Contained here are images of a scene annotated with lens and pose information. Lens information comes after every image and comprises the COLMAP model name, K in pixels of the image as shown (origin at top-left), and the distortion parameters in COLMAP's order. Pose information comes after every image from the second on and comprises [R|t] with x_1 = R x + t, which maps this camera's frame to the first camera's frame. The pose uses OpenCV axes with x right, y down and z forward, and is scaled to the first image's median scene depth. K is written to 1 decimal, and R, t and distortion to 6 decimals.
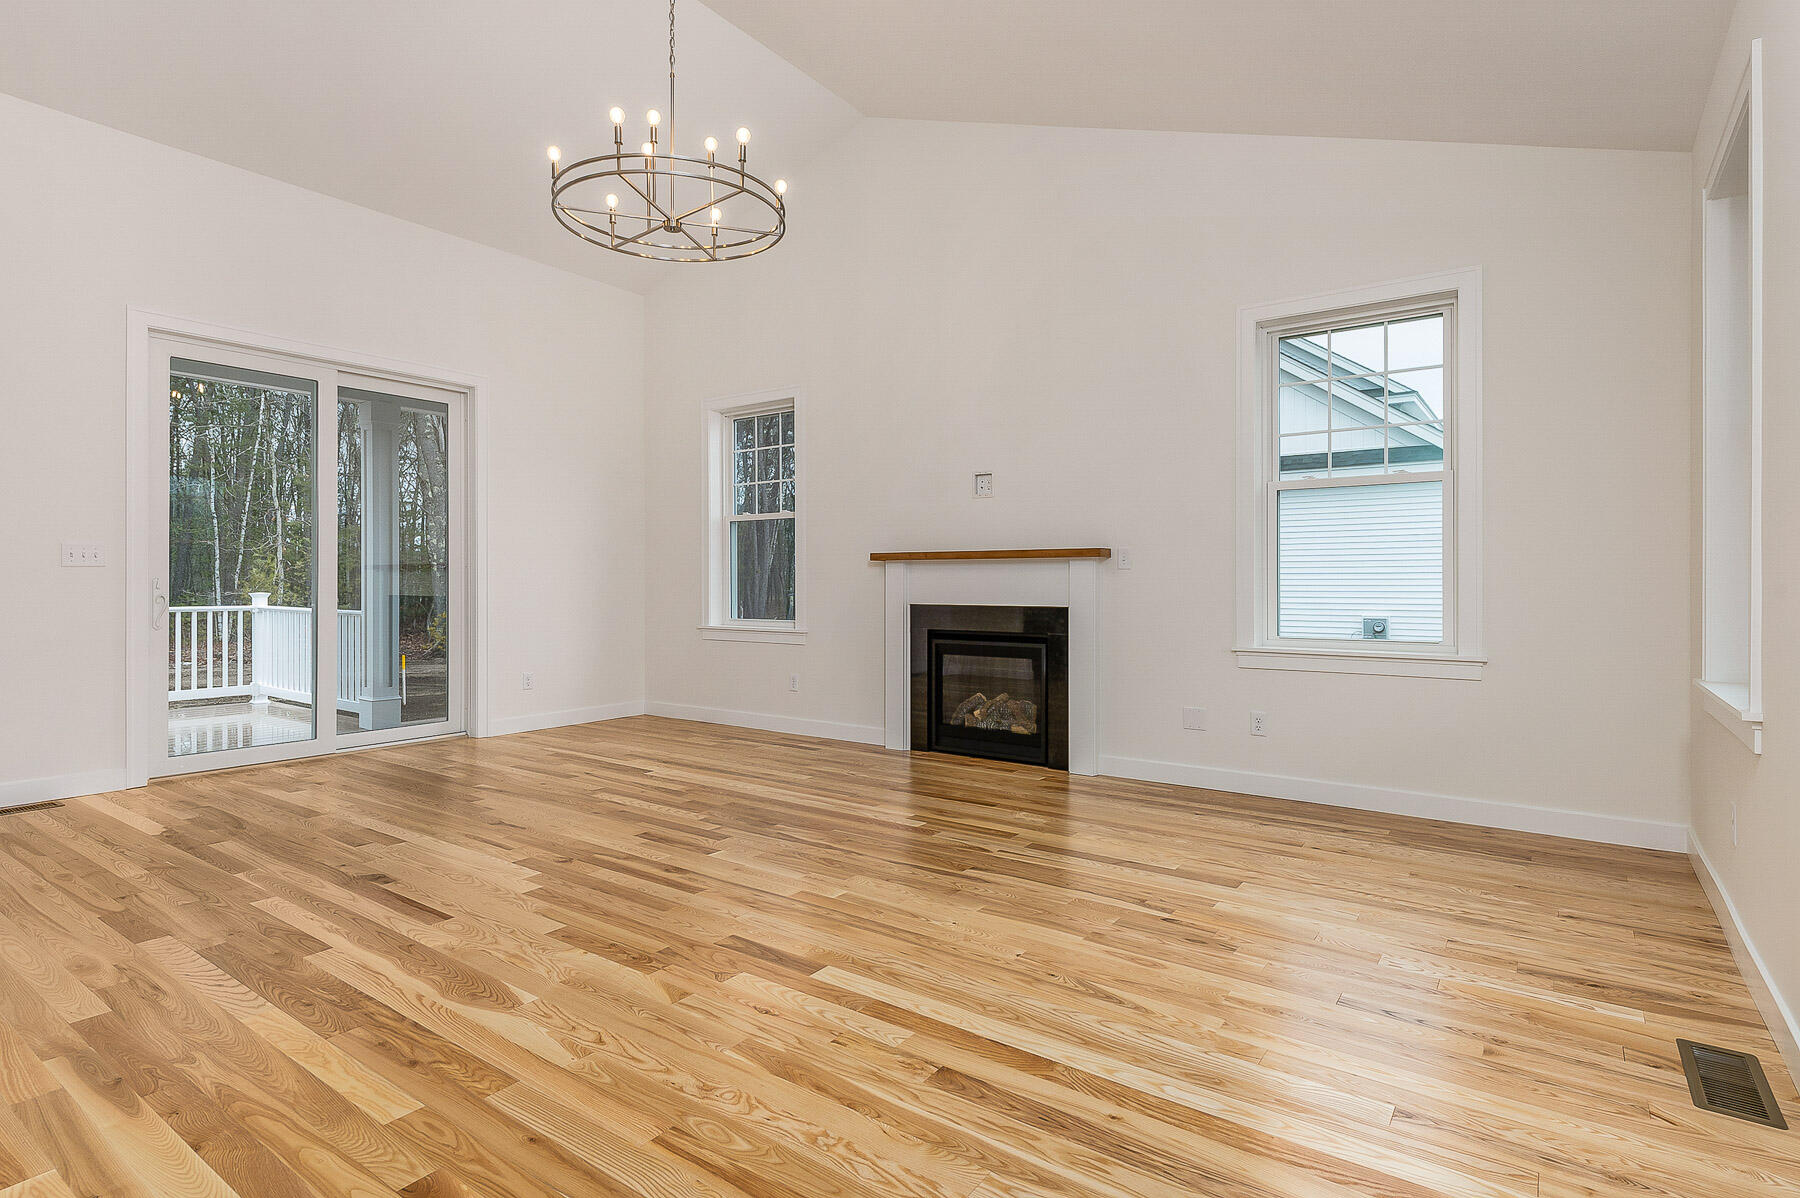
lens RADIAL K [[910.2, 0, 908.4], [0, 910.2, 582.9], [0, 0, 1]] dist [0.003250, 0.000069]
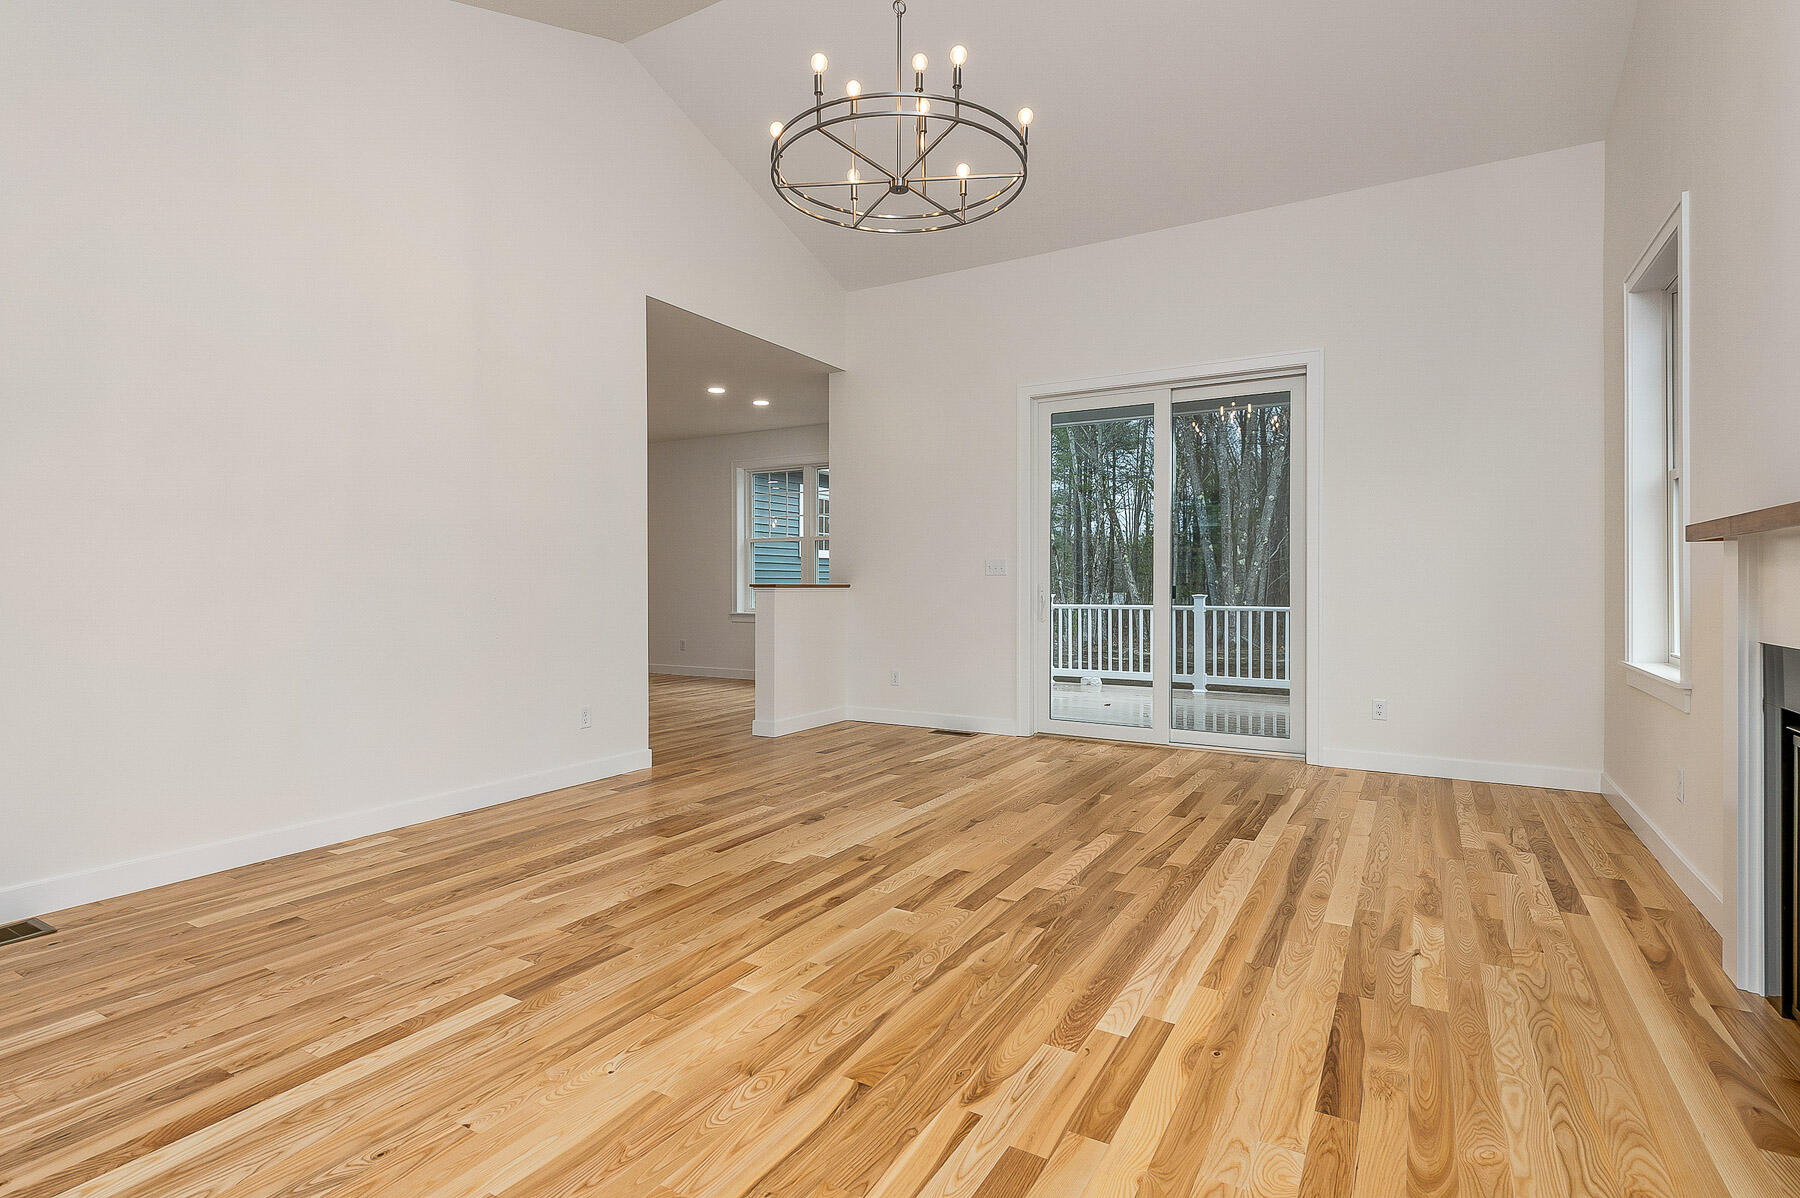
lens RADIAL K [[875.6, 0, 885.3], [0, 875.6, 581.6], [0, 0, 1]] dist [0.004807, -0.000492]
pose [[0.082431, -0.002192, -0.996594, 0.639801], [0.000702, 0.999997, -0.002142, -0.005975], [0.996597, -0.000523, 0.082432, 0.987304]]
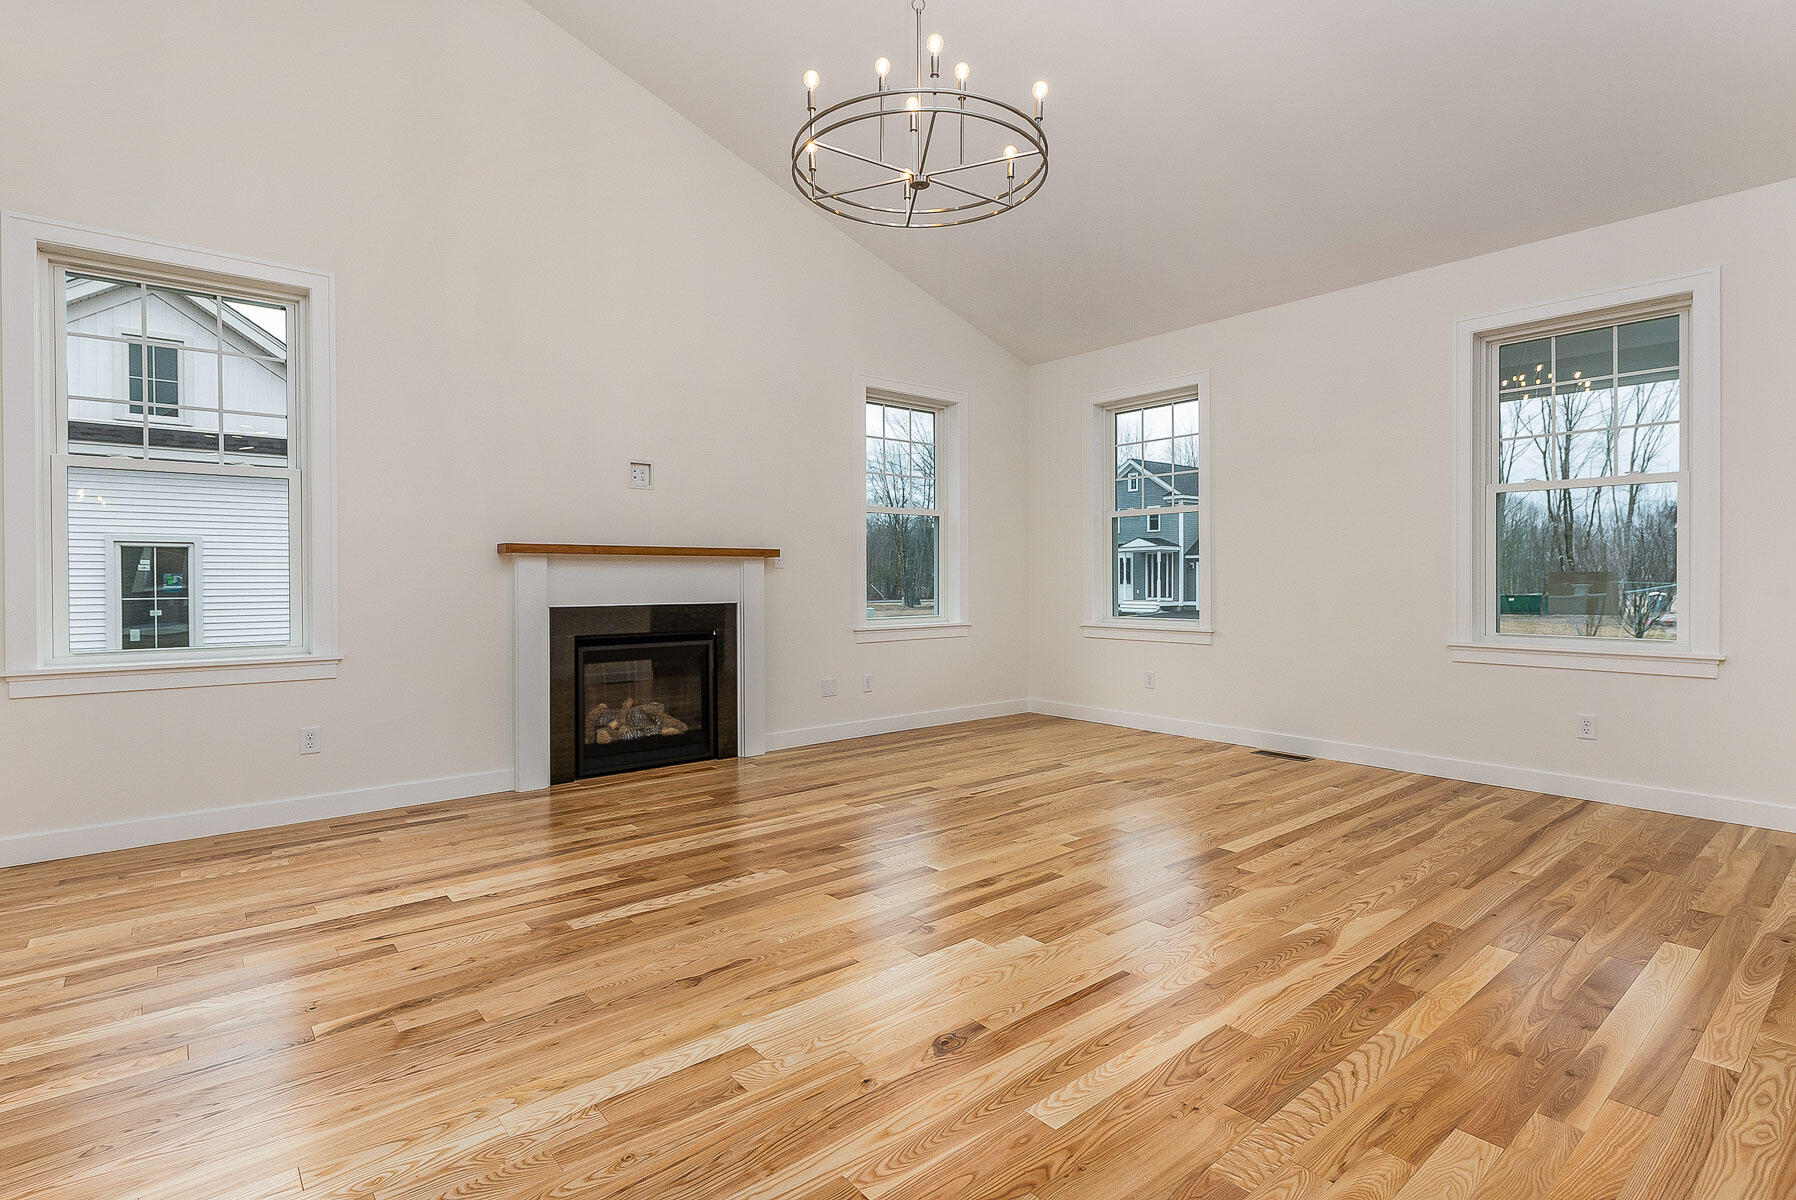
lens RADIAL K [[873.7, 0, 883.3], [0, 873.7, 582.7], [0, 0, 1]] dist [0.004807, -0.000492]
pose [[0.255773, -0.006365, 0.966716, -1.184282], [0.001654, 0.999980, 0.006147, -0.005610], [-0.966735, 0.000027, 0.255779, 0.880306]]
